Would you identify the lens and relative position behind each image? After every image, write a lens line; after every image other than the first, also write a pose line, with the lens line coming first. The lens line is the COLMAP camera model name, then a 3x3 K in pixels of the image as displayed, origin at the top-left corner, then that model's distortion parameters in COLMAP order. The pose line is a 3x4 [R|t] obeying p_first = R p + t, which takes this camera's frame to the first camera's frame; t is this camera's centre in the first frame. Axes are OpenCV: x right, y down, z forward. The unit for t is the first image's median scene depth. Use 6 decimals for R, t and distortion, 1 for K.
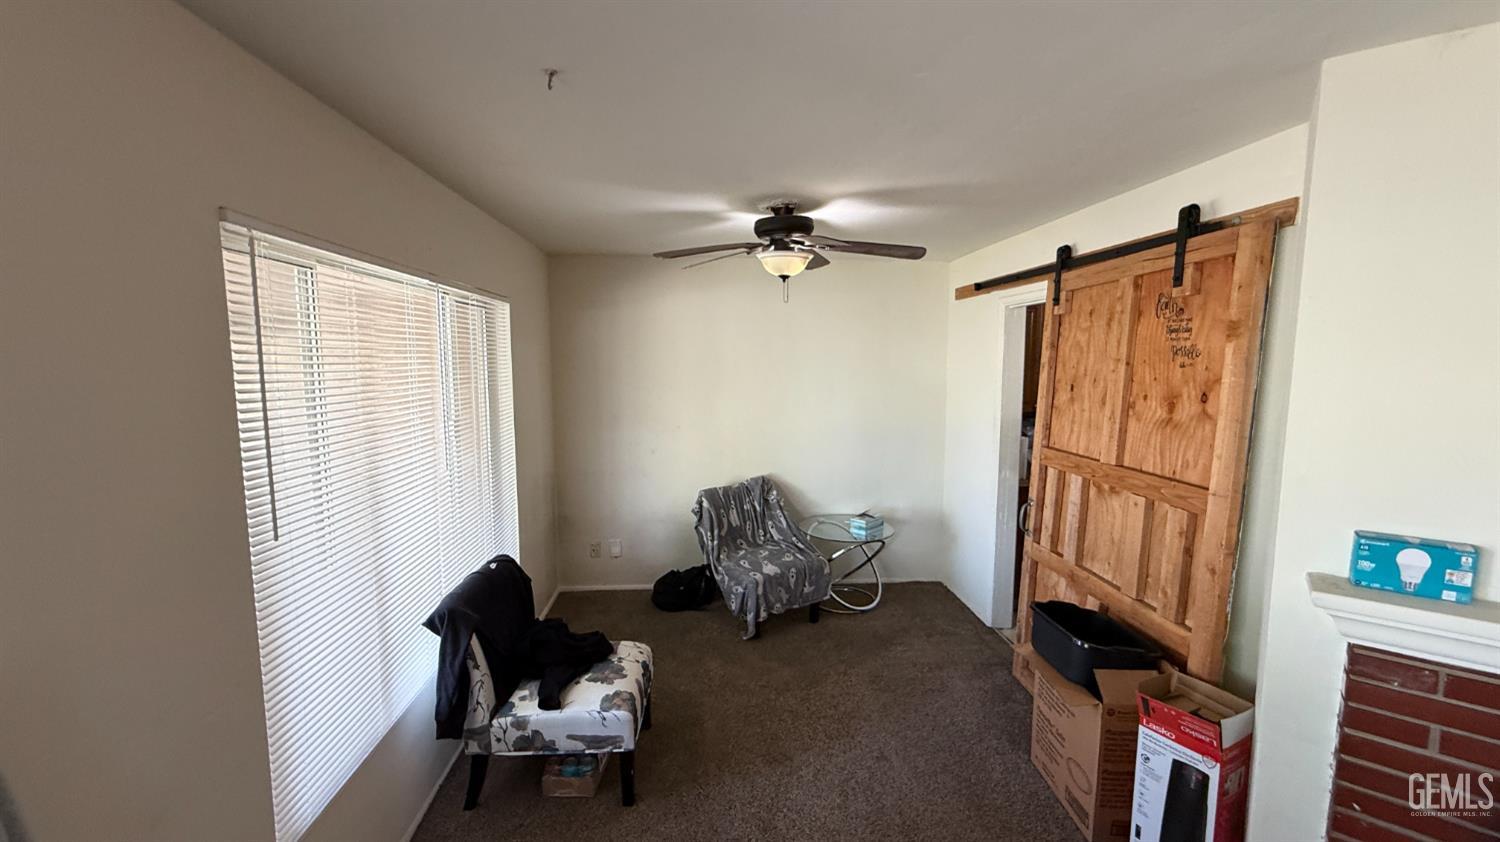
lens RADIAL K [[603.1, 0, 747.3], [0, 603.1, 424.3], [0, 0, 1]] dist [0.002089, 0.000260]
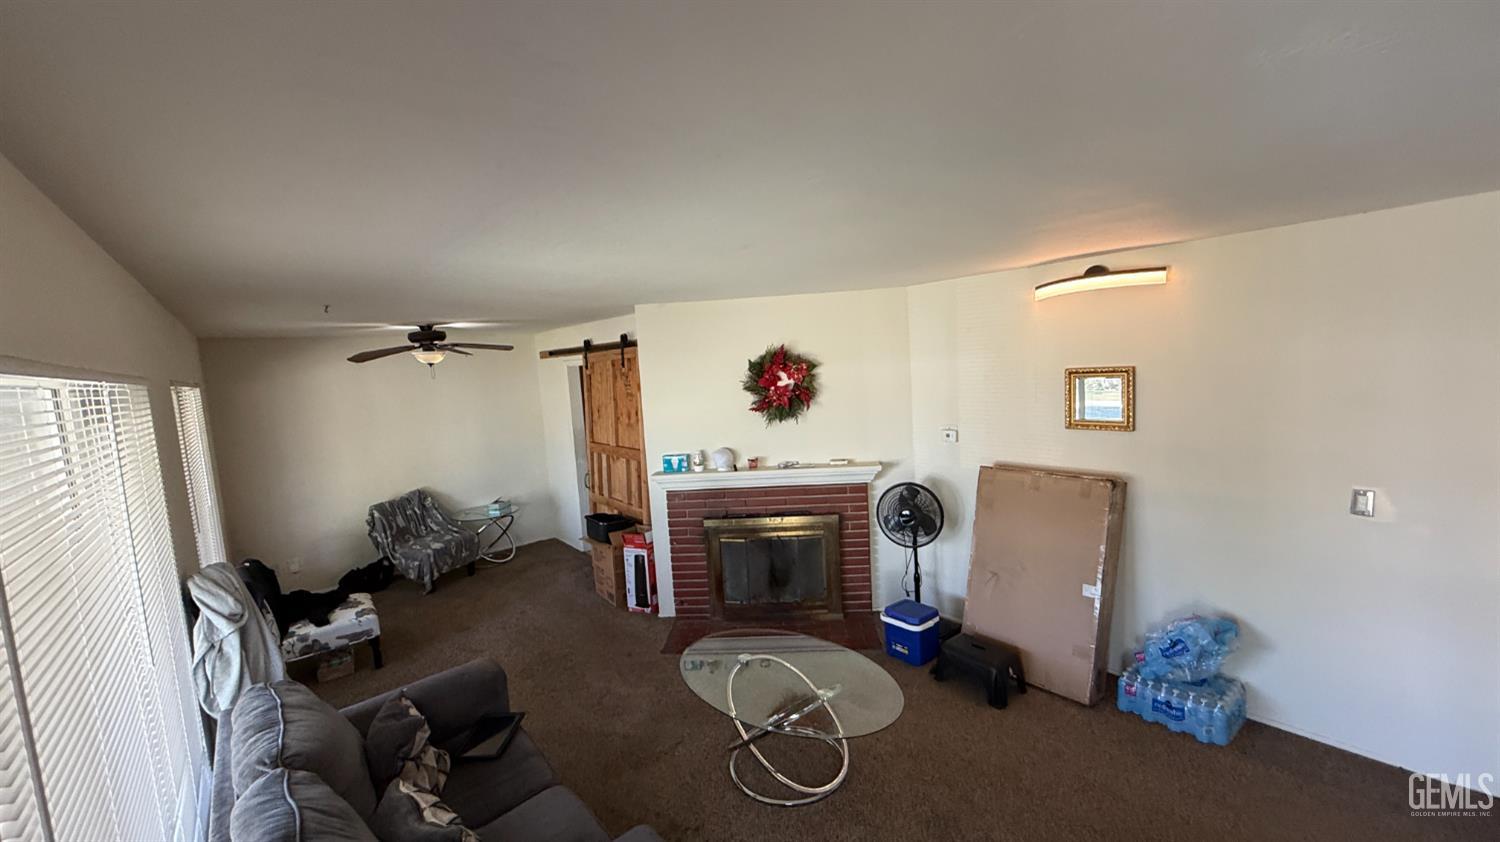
lens RADIAL K [[603.1, 0, 745.9], [0, 603.1, 420.4], [0, 0, 1]] dist [0.002089, 0.000260]
pose [[0.818646, -0.107557, 0.564137, -0.185878], [0.123553, 0.992289, 0.009894, 0.009908], [-0.560851, 0.061601, 0.825622, -0.895762]]
